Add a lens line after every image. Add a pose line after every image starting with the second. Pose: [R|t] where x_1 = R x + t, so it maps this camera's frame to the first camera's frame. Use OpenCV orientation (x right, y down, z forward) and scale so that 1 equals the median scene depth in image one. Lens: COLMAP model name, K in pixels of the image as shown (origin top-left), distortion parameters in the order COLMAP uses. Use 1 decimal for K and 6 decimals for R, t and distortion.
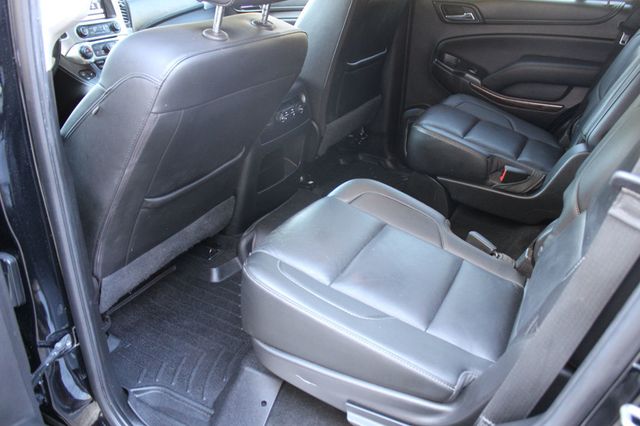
lens RADIAL K [[526.9, 0, 325.5], [0, 526.9, 215.8], [0, 0, 1]] dist [-0.166183, 0.140390]
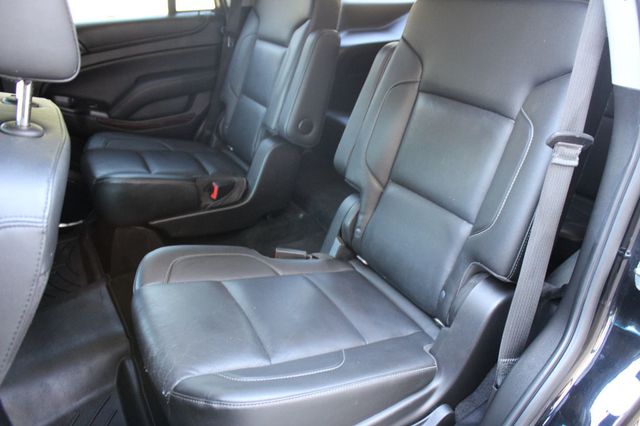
lens RADIAL K [[526.9, 0, 325.5], [0, 526.9, 215.8], [0, 0, 1]] dist [-0.166183, 0.140390]
pose [[0.554478, -0.383631, 0.738499, -0.297831], [0.399468, 0.901182, 0.168213, -0.121743], [-0.730054, 0.201737, 0.652934, 0.192930]]
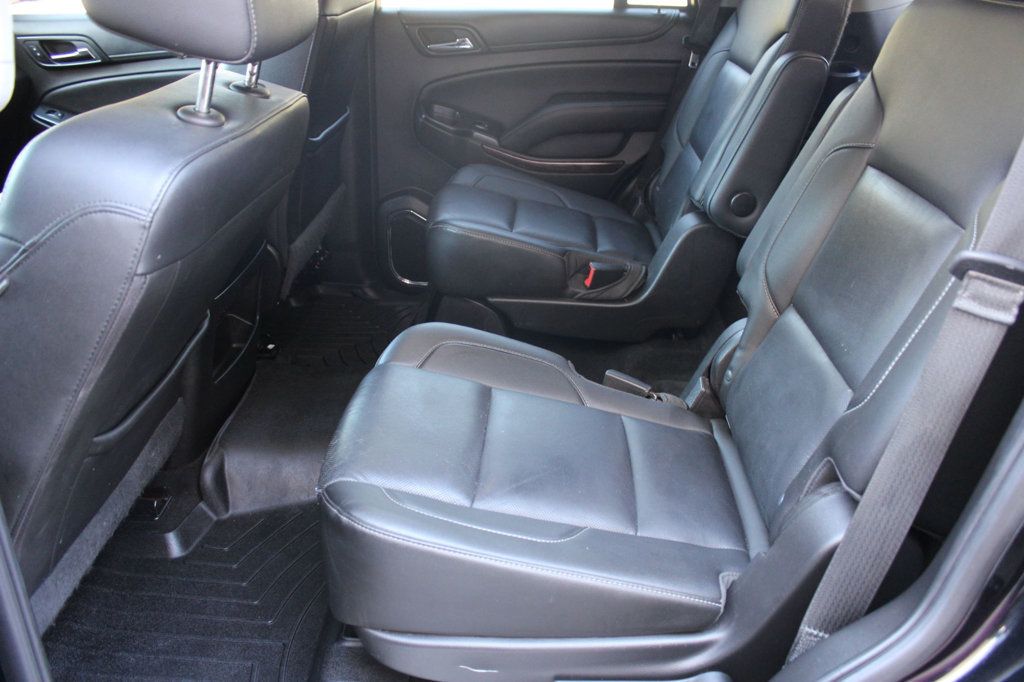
lens RADIAL K [[843.0, 0, 520.8], [0, 843.0, 345.5], [0, 0, 1]] dist [-0.166183, 0.140390]
pose [[0.899310, -0.197938, 0.389952, -0.171910], [0.204616, 0.978528, 0.024812, -0.037662], [-0.386490, 0.057476, 0.920501, 0.046869]]
